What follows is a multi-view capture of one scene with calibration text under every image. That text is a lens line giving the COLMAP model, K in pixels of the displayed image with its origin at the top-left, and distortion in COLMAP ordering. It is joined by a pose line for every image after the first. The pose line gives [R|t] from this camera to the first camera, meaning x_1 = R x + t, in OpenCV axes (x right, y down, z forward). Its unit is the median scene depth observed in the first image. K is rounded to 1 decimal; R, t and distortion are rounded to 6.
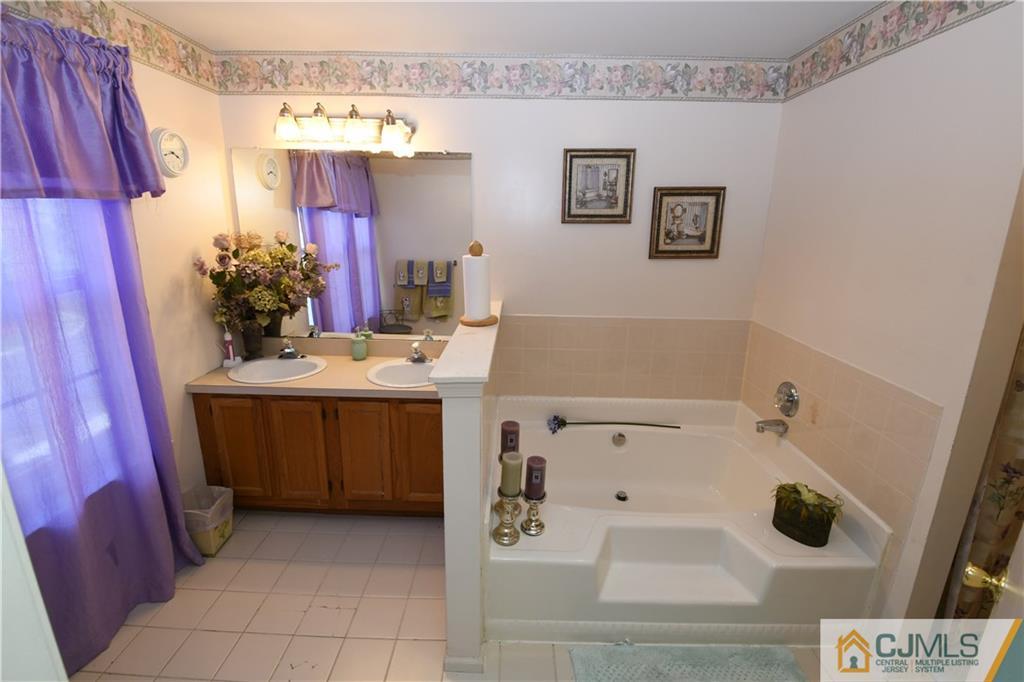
lens RADIAL K [[455.1, 0, 506.7], [0, 455.1, 333.3], [0, 0, 1]] dist [0.001029, -0.015879]
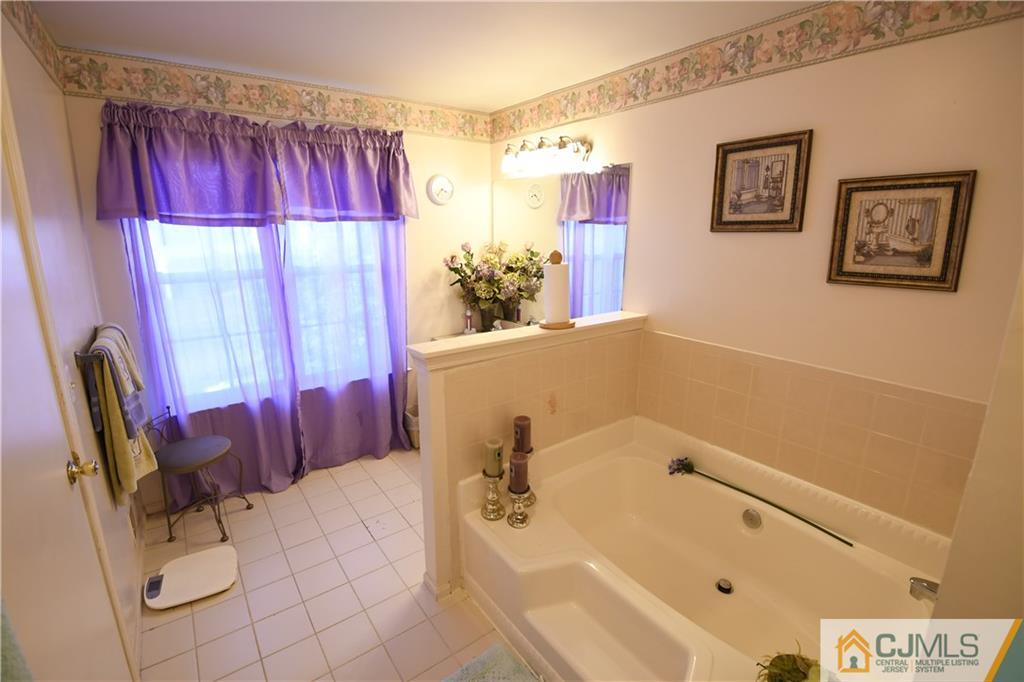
lens RADIAL K [[455.1, 0, 508.3], [0, 455.1, 333.6], [0, 0, 1]] dist [0.001029, -0.015879]
pose [[0.606058, 0.165252, -0.778065, 0.623718], [-0.182963, 0.980914, 0.065820, -0.048817], [0.774092, 0.102466, 0.624726, 0.219162]]
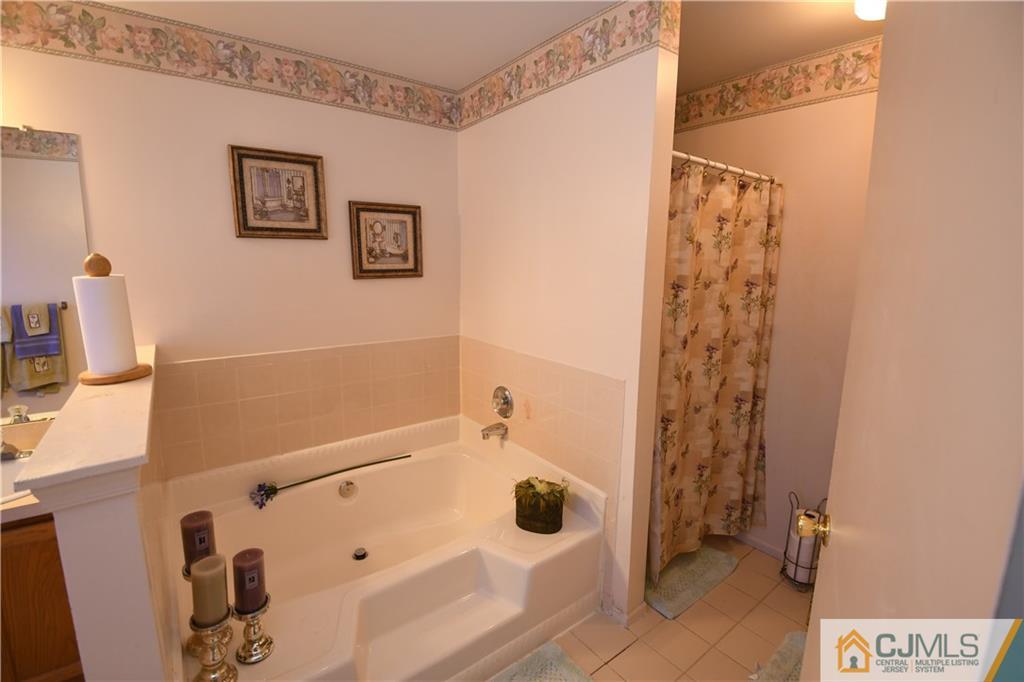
lens RADIAL K [[455.1, 0, 513.9], [0, 455.1, 334.3], [0, 0, 1]] dist [0.001029, -0.015879]
pose [[0.781406, -0.107389, 0.614713, -0.005542], [0.151008, 0.988344, -0.019294, 0.010482], [-0.605476, 0.107903, 0.788515, 0.117567]]
